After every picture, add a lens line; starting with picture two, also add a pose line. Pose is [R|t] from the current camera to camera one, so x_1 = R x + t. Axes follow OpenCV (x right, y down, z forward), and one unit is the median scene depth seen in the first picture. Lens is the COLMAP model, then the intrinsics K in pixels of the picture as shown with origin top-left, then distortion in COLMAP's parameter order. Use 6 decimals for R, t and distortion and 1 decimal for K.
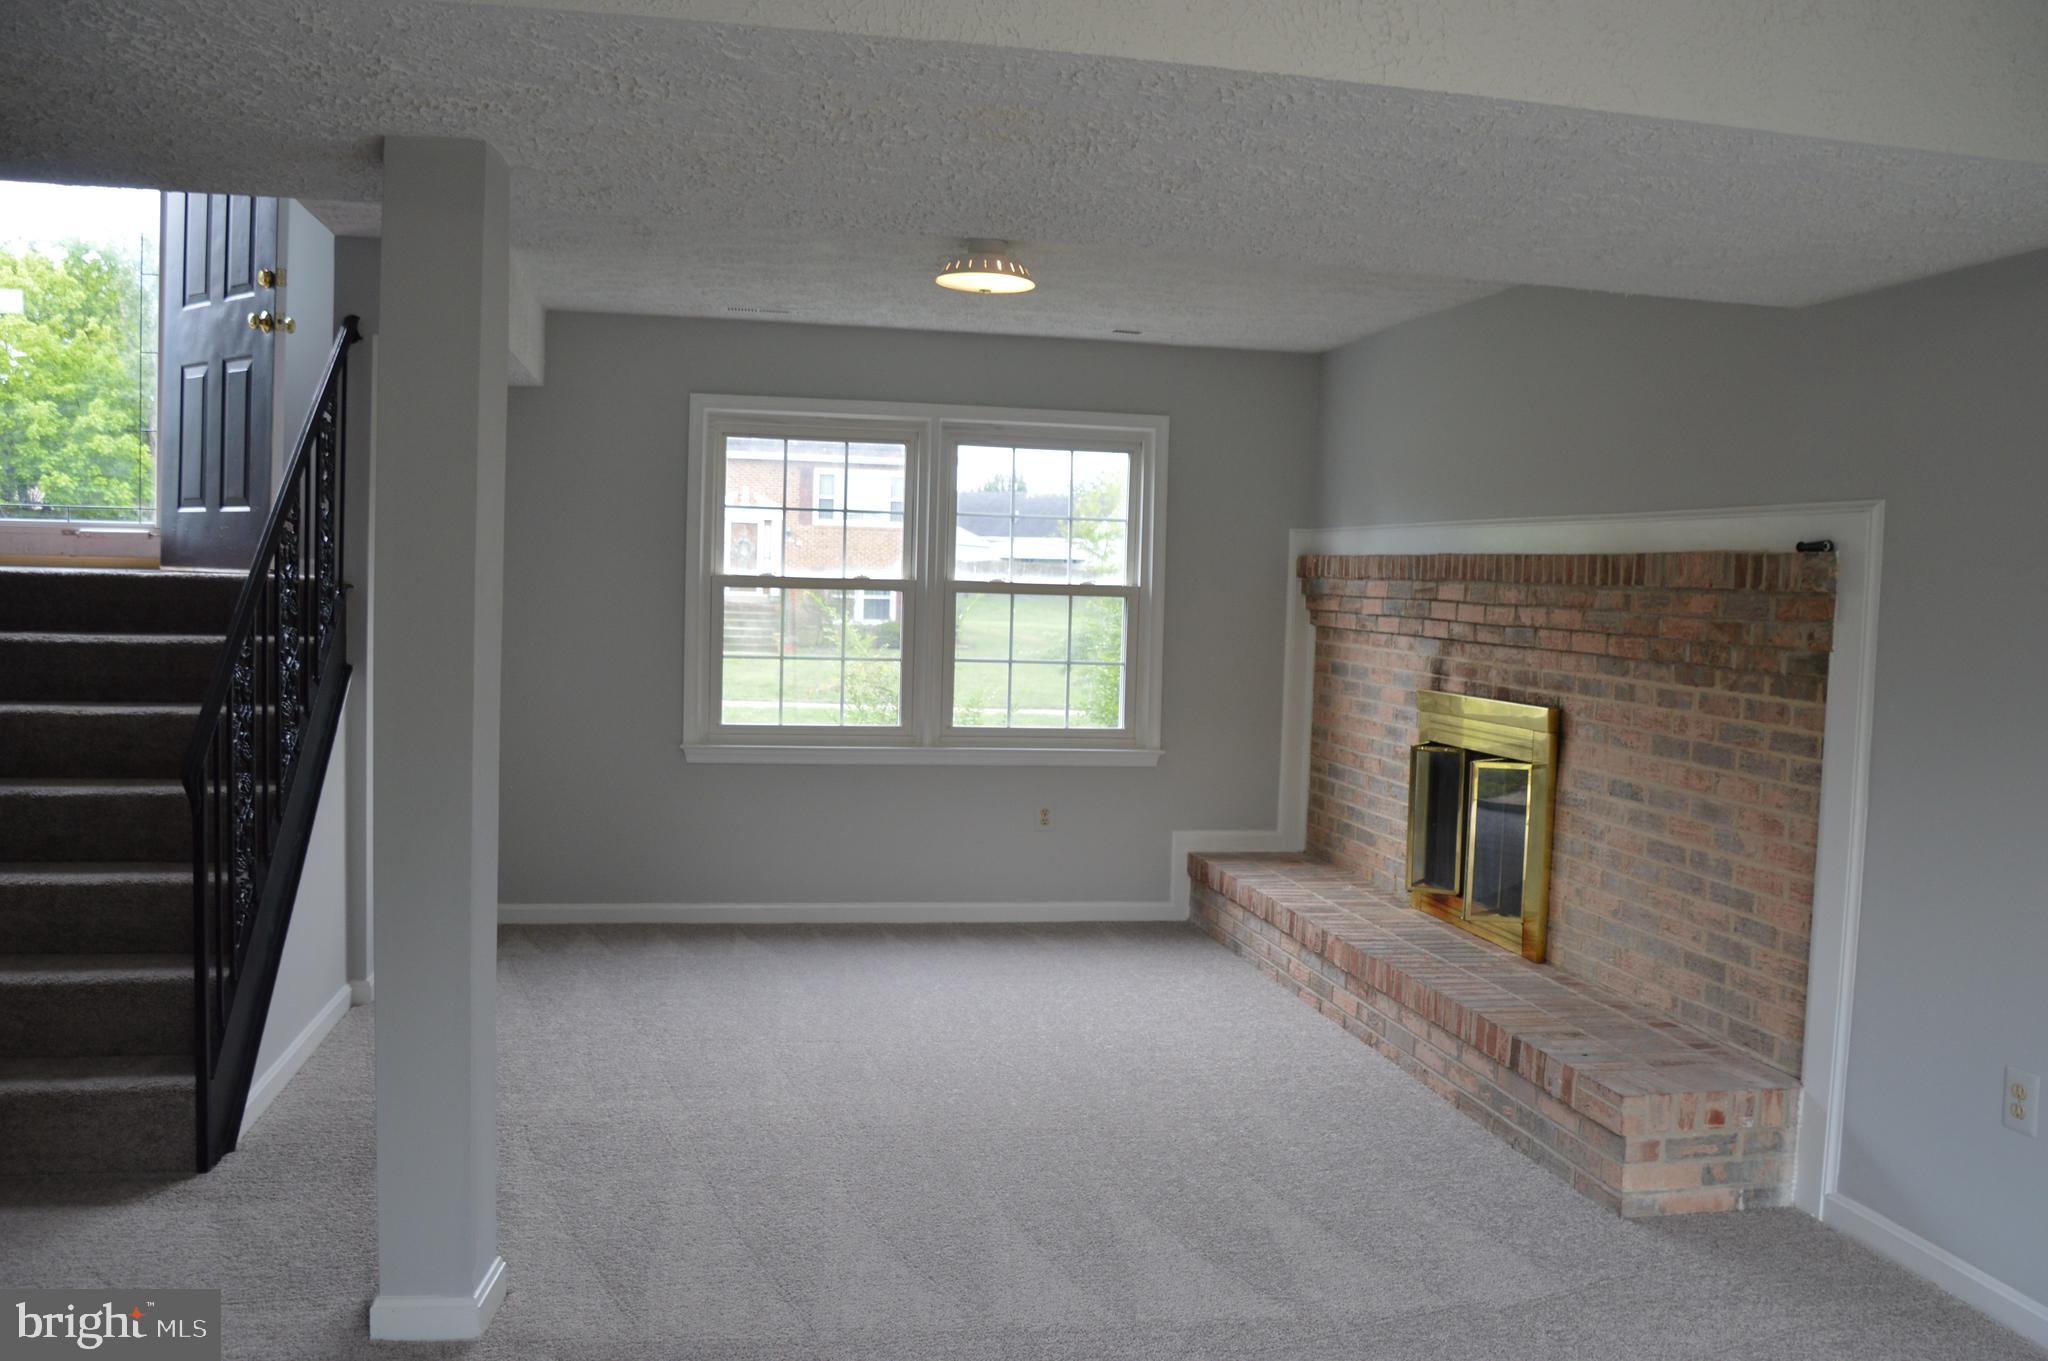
lens RADIAL K [[1695.2, 0, 1039.4], [0, 1695.2, 688.7], [0, 0, 1]] dist [-0.132143, 0.104048]
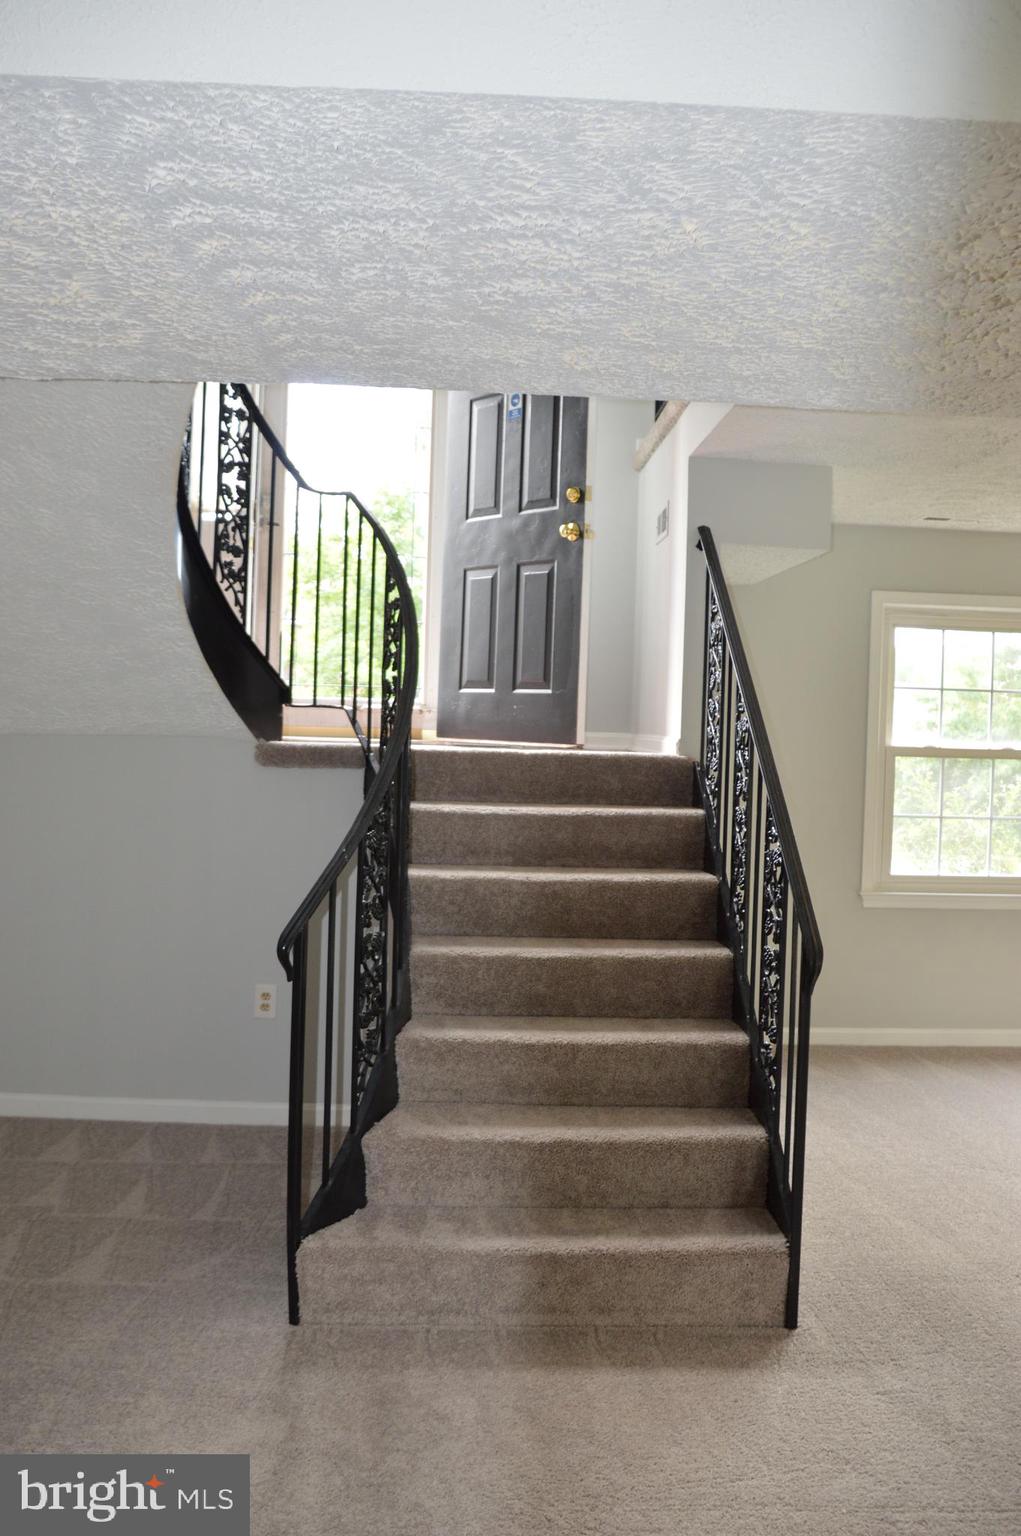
lens RADIAL K [[1314.8, 0, 505.9], [0, 1314.8, 752.3], [0, 0, 1]] dist [-0.123783, 0.115218]
pose [[0.987117, 0.003561, -0.159959, -0.453277], [-0.010169, 0.999128, -0.040506, -0.035600], [0.159675, 0.041611, 0.986292, 0.105375]]
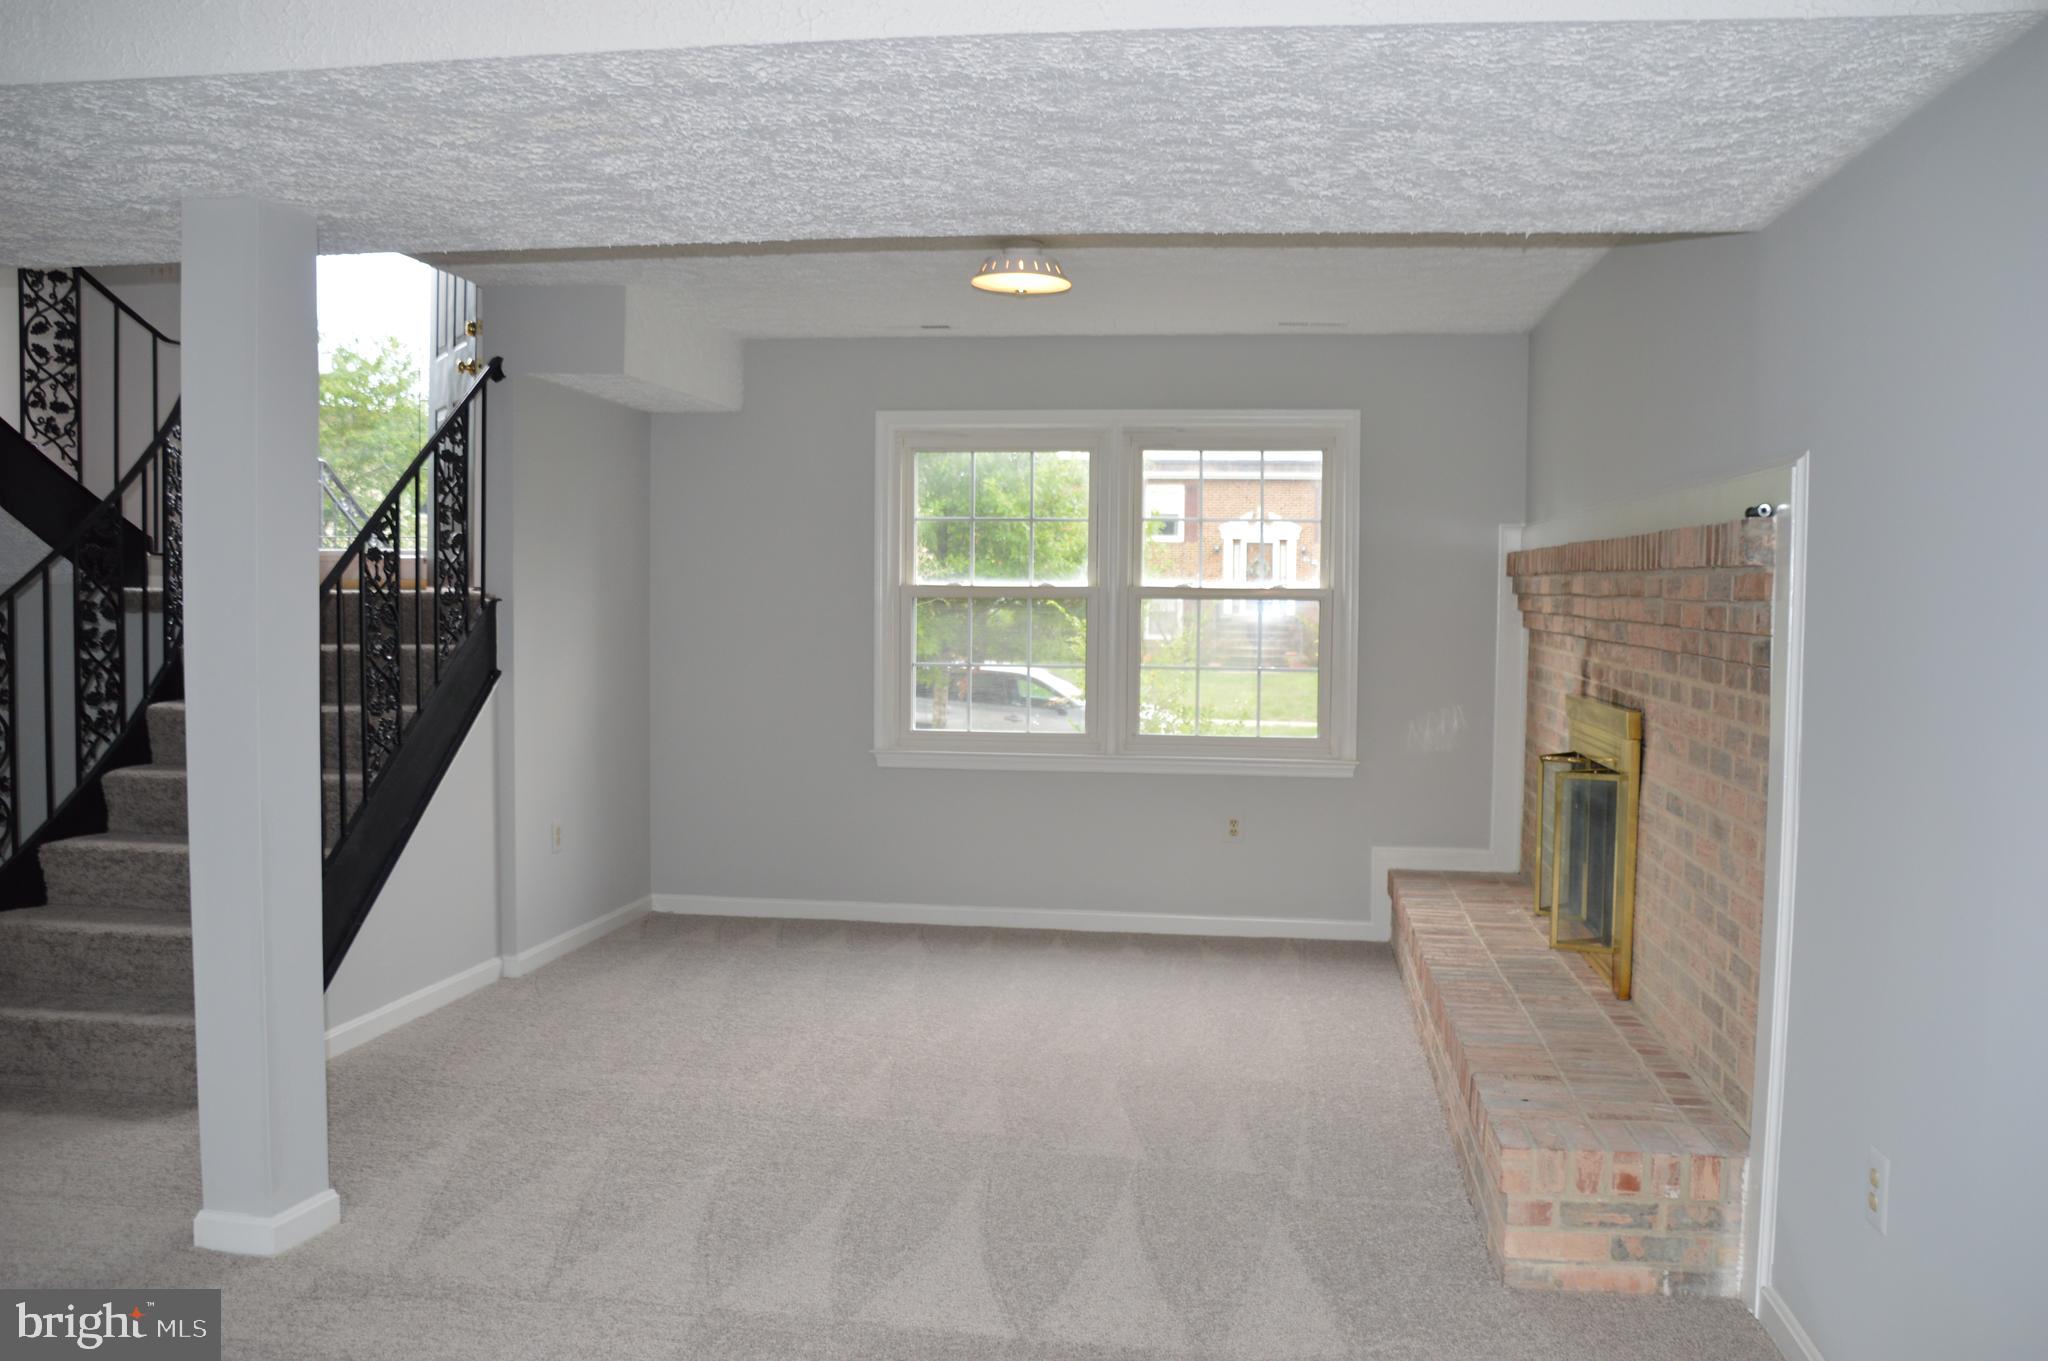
lens RADIAL K [[1695.2, 0, 1039.4], [0, 1695.2, 688.7], [0, 0, 1]] dist [-0.132143, 0.104048]
pose [[0.943009, -0.002275, -0.332759, 0.338580], [-0.002045, 0.999918, -0.012632, 0.012733], [0.332761, 0.012592, 0.942927, 0.072601]]
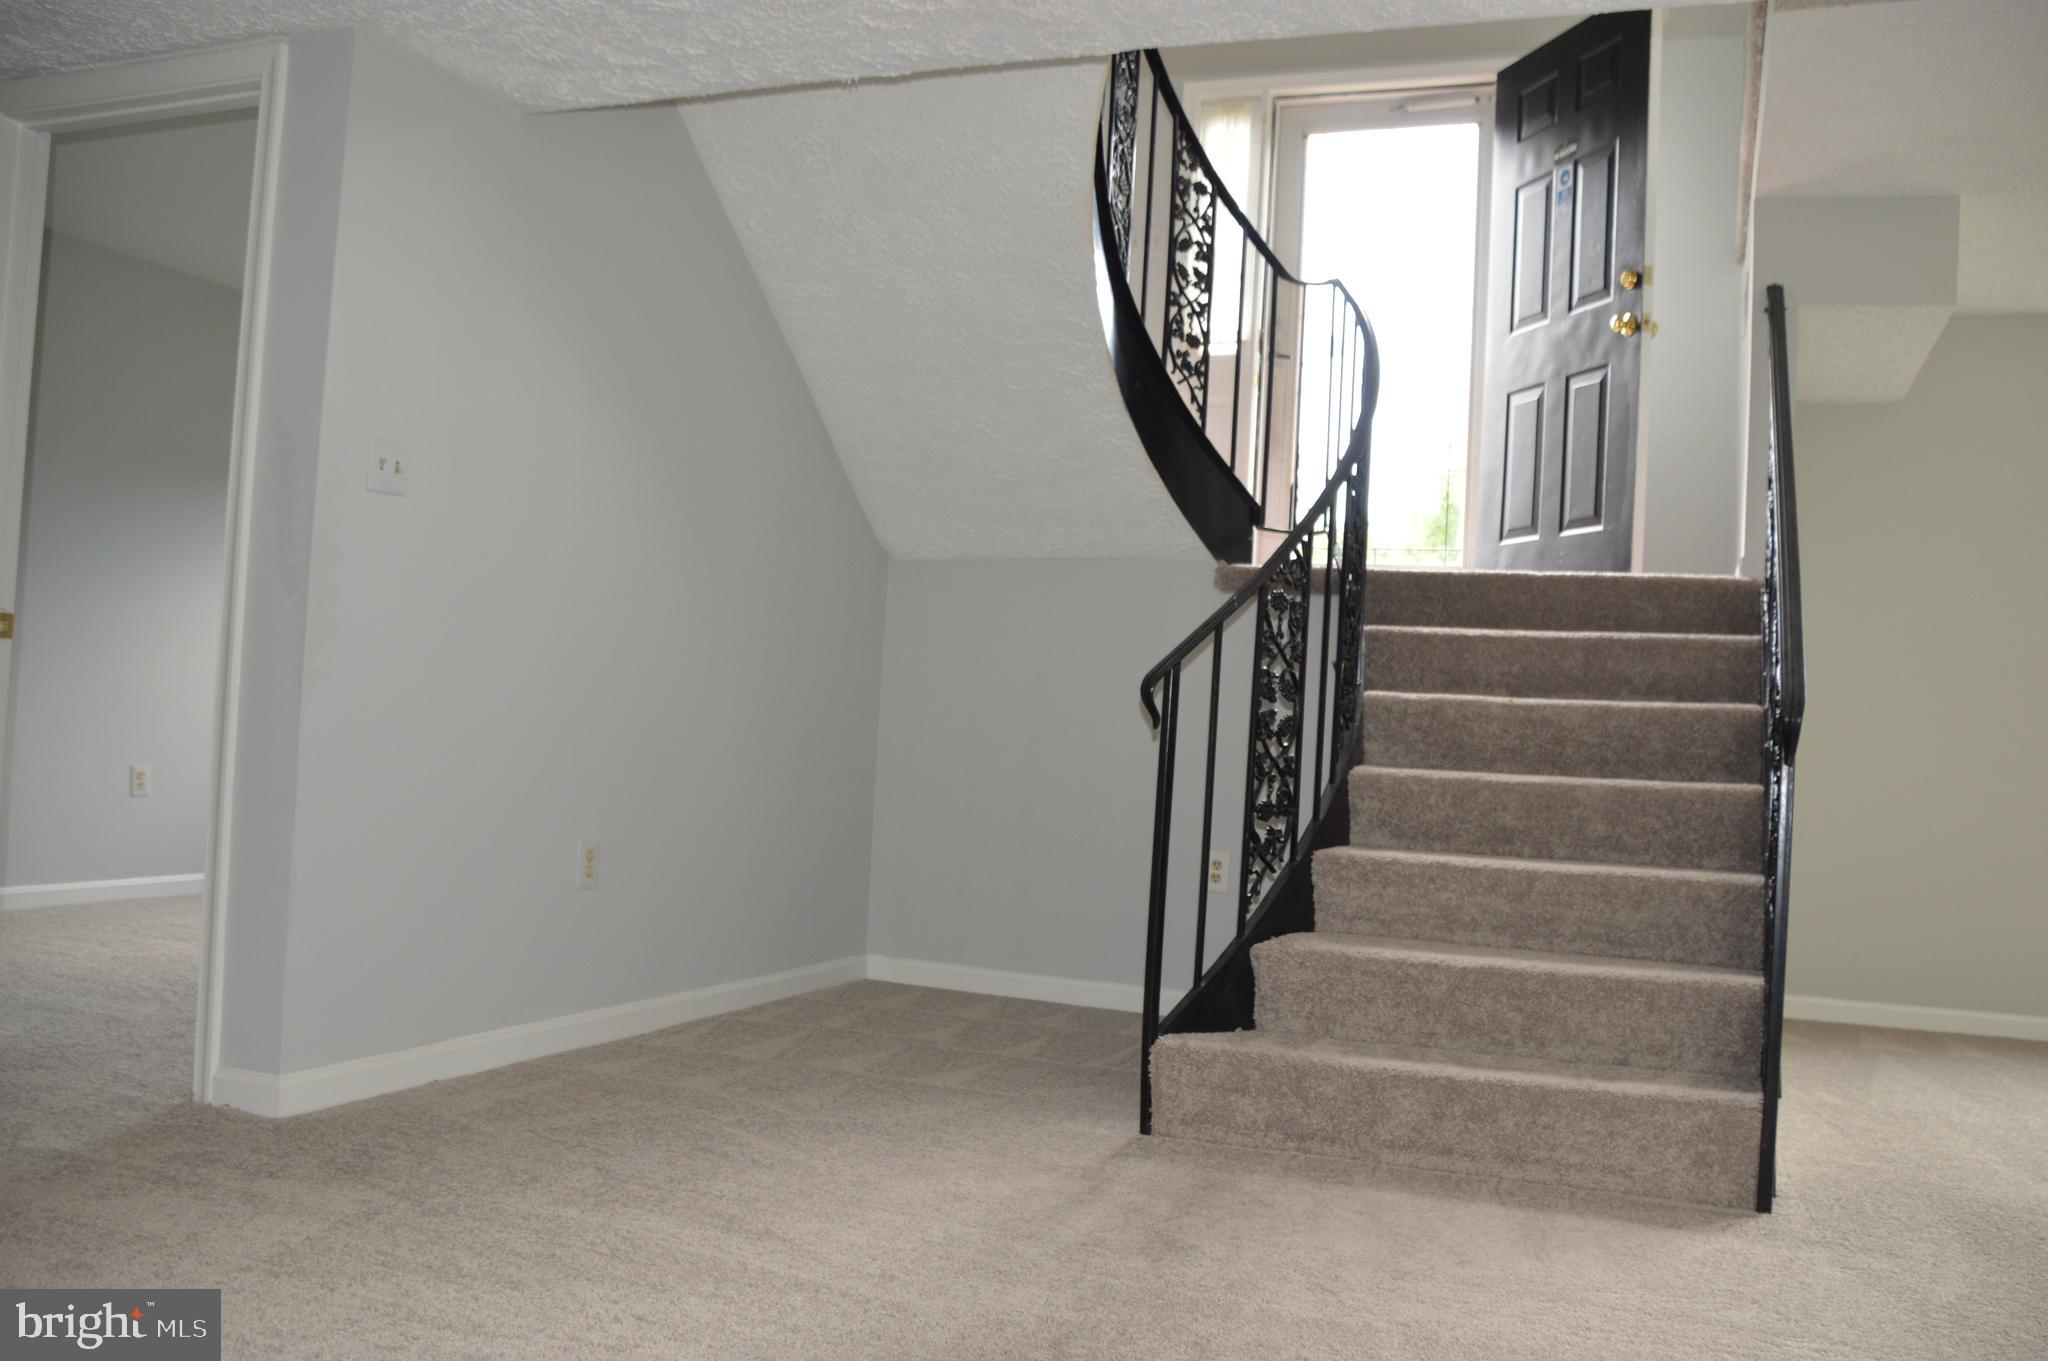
lens RADIAL K [[1695.2, 0, 1039.4], [0, 1695.2, 688.7], [0, 0, 1]] dist [-0.132143, 0.104048]
pose [[0.842813, 0.002272, -0.538202, -0.303152], [-0.063755, 0.993372, -0.095644, 0.111851], [0.534418, 0.114923, 0.837371, 0.080463]]
